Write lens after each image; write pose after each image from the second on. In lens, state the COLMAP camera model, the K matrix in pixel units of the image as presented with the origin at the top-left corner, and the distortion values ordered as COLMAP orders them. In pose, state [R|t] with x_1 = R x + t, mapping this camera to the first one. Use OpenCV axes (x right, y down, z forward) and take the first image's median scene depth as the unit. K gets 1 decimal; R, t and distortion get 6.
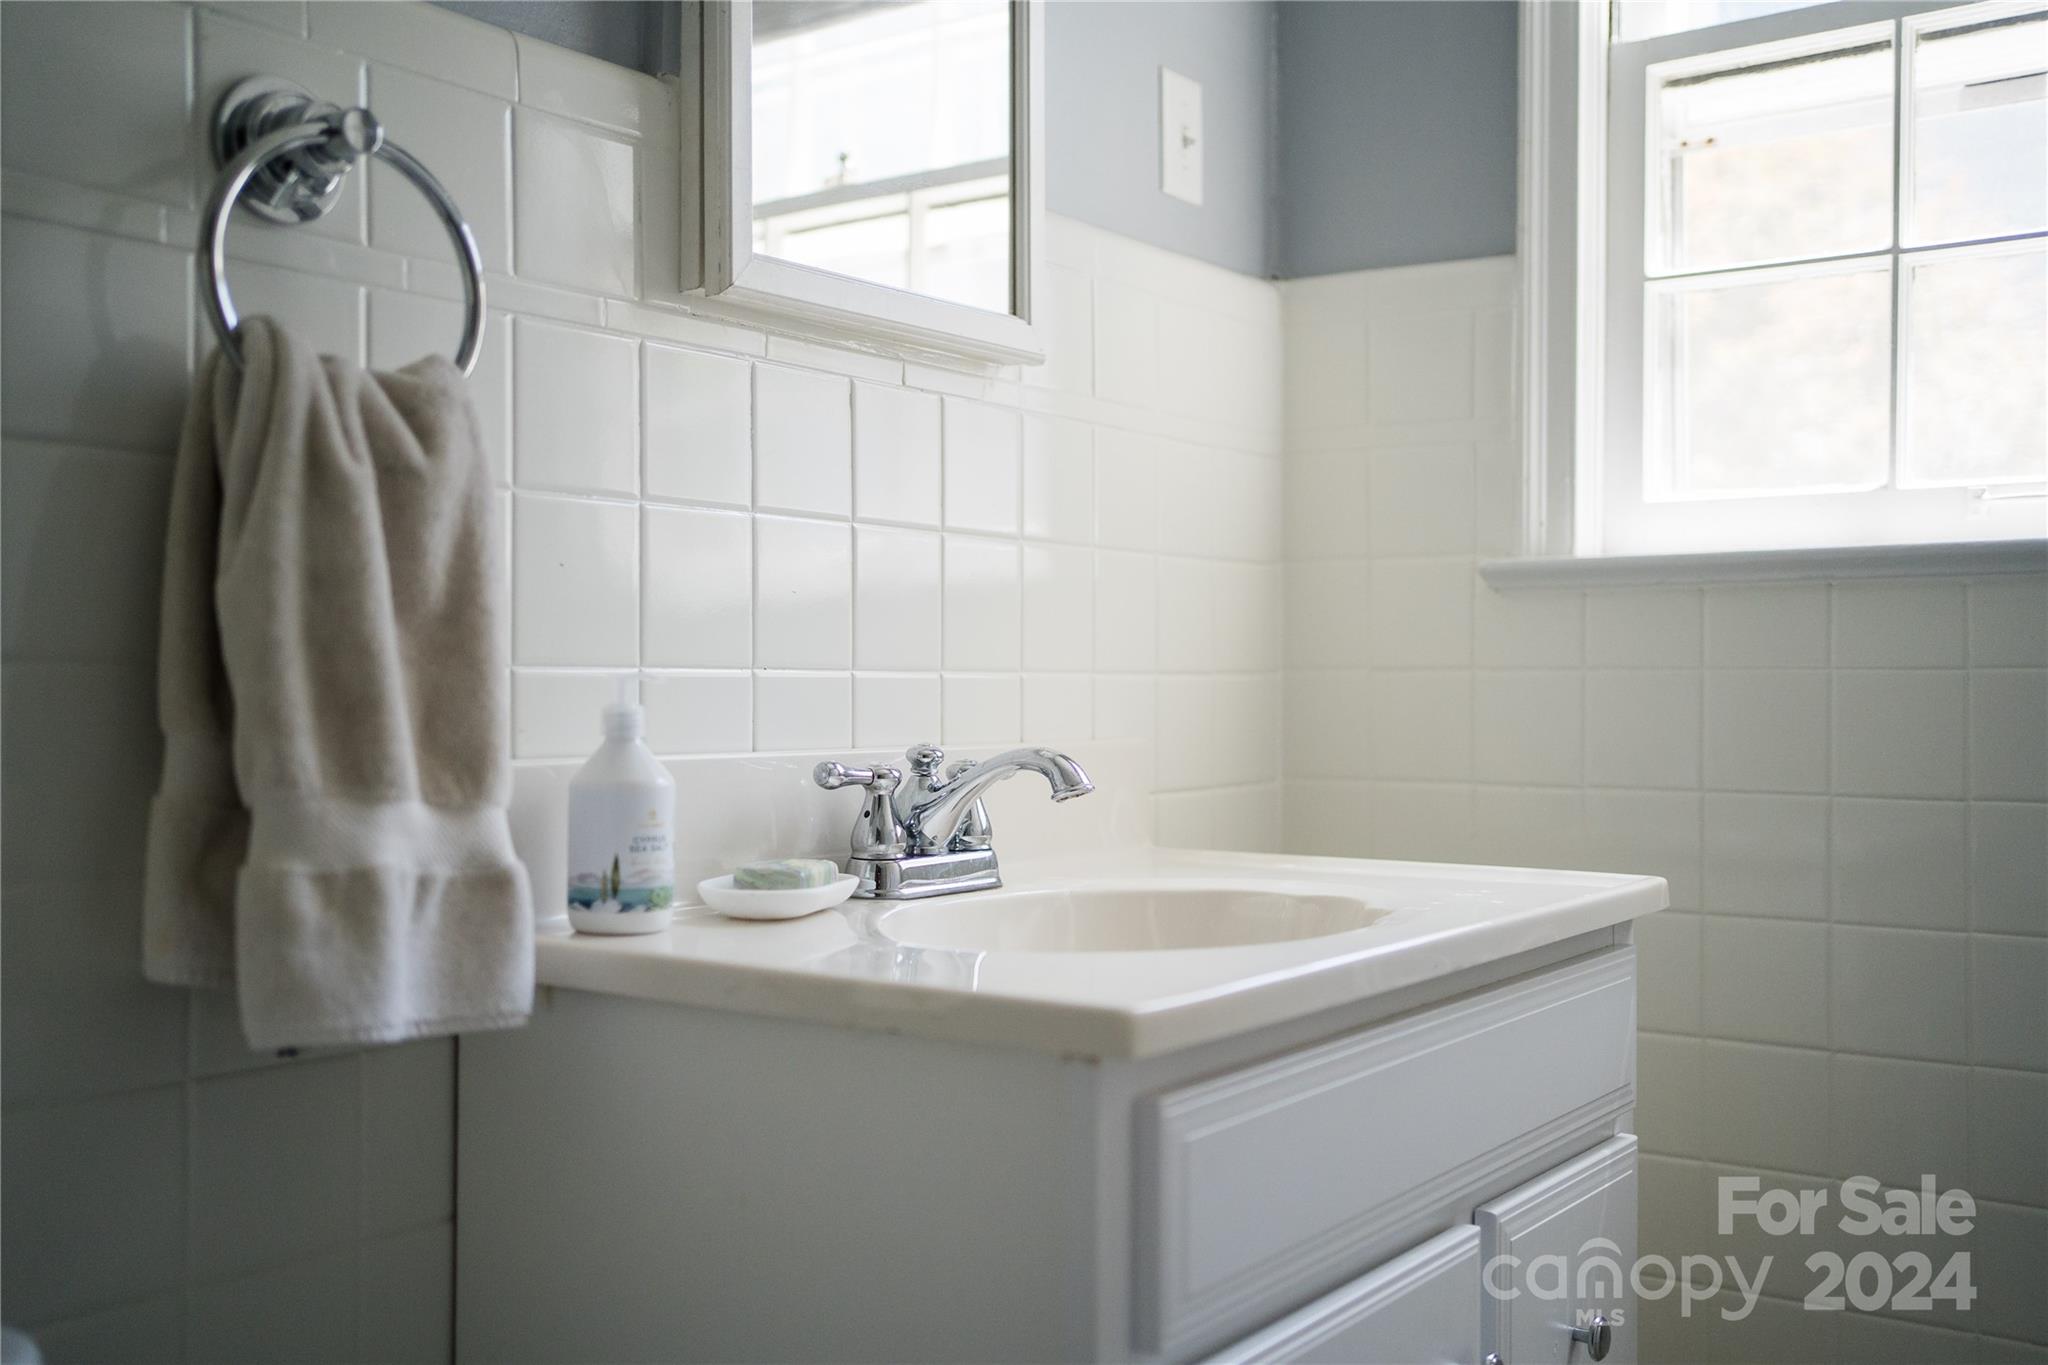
lens RADIAL K [[2055.9, 0, 1024.7], [0, 2055.9, 586.8], [0, 0, 1]] dist [-0.003648, -0.001374]
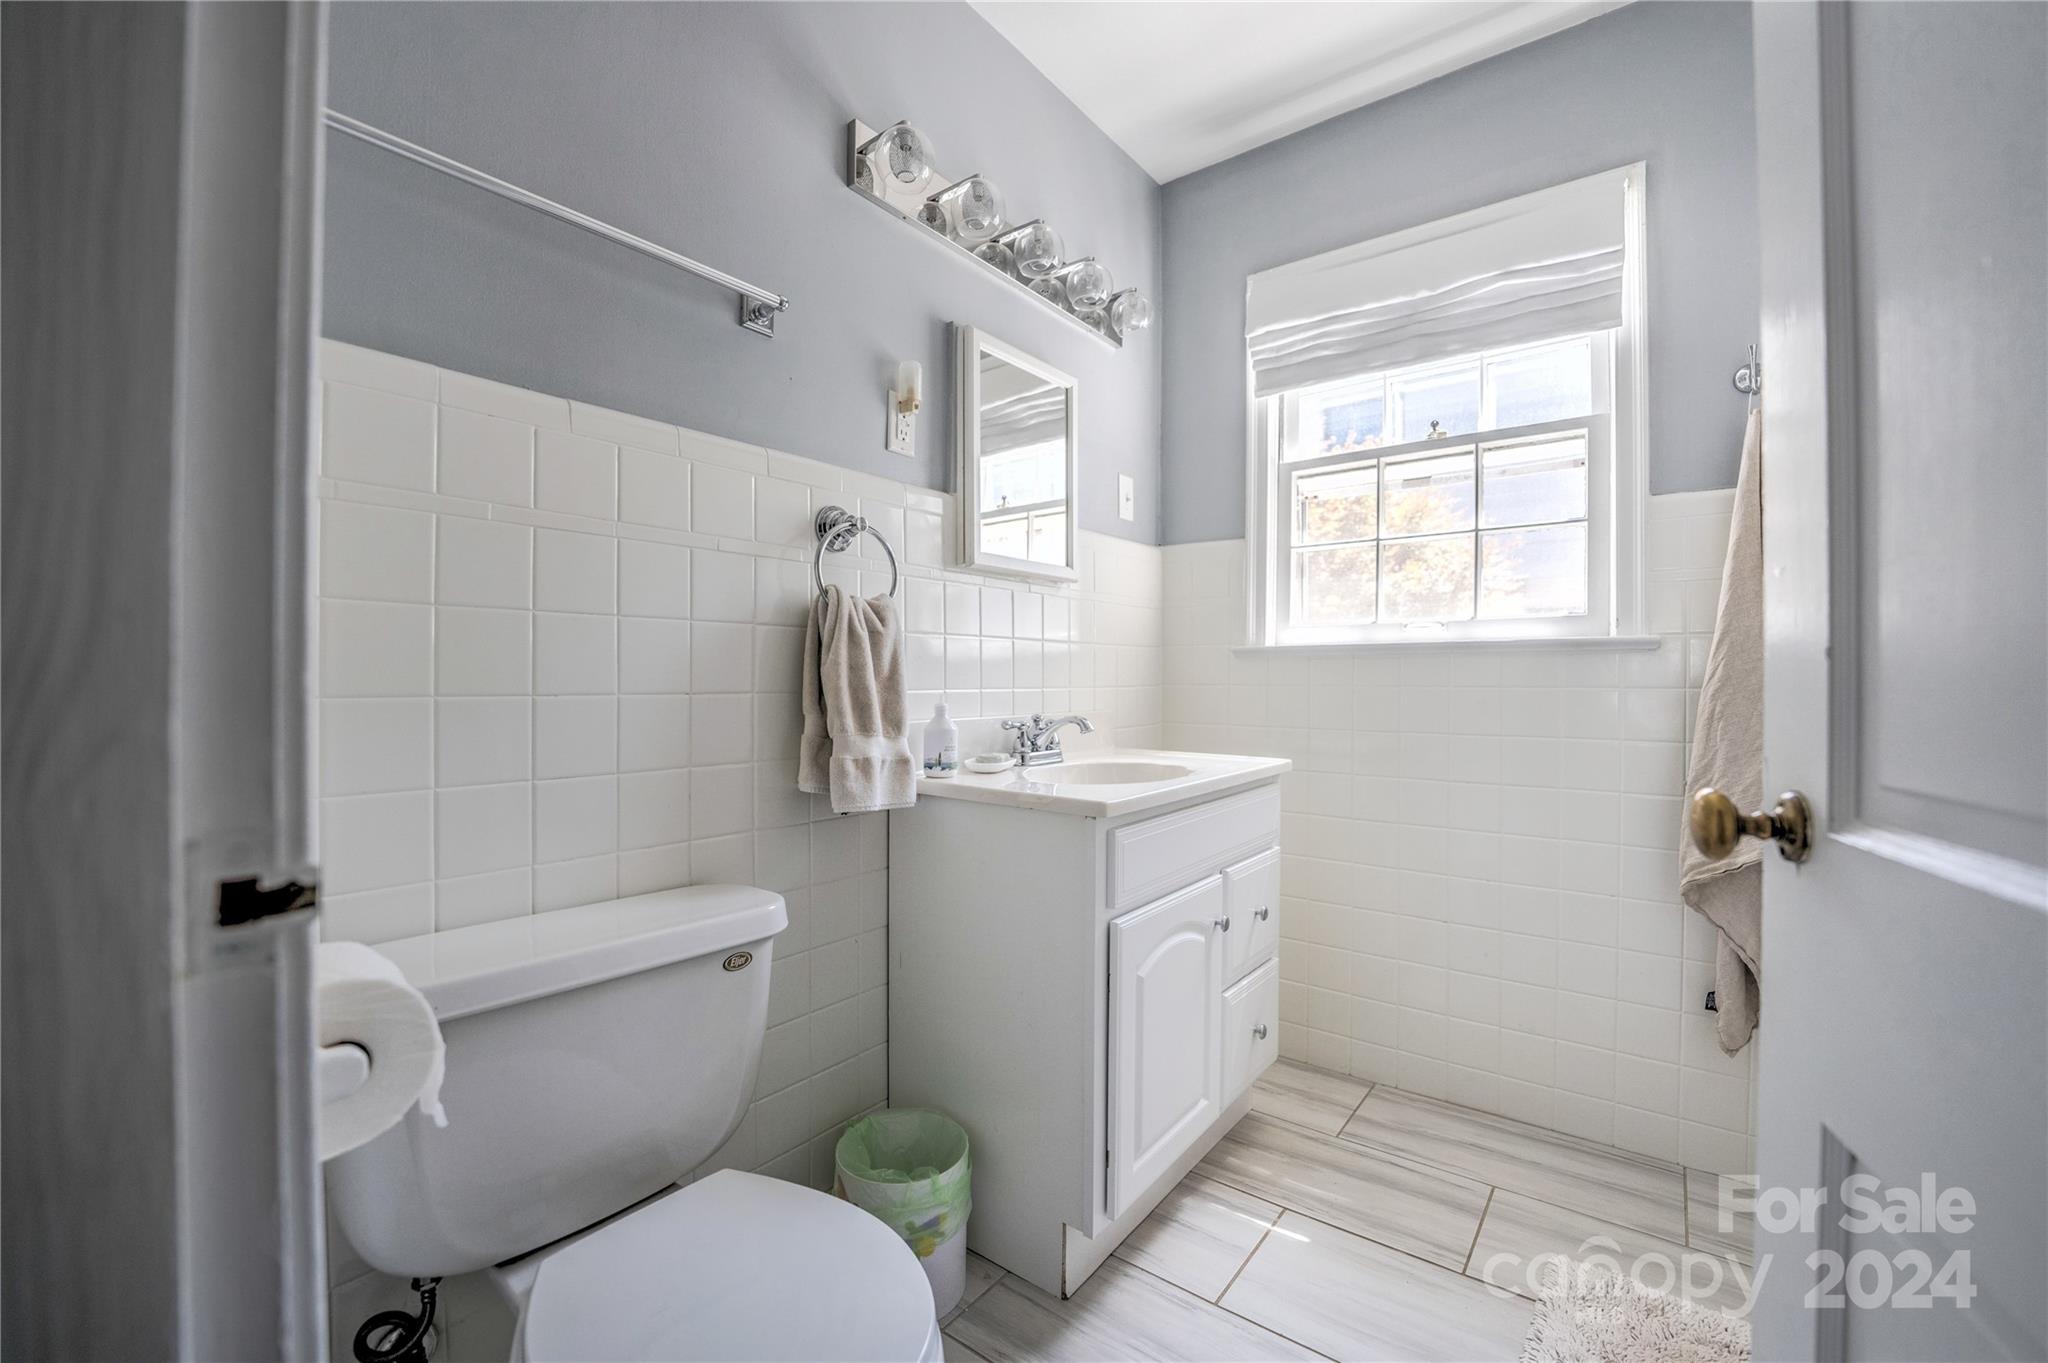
lens RADIAL K [[835.4, 0, 1031.1], [0, 835.4, 675.4], [0, 0, 1]] dist [-0.020722, -0.000597]
pose [[0.999088, 0.000196, -0.042700, -0.007354], [0.001897, 0.998798, 0.048971, -0.045131], [0.042659, -0.049007, 0.997887, -0.237948]]
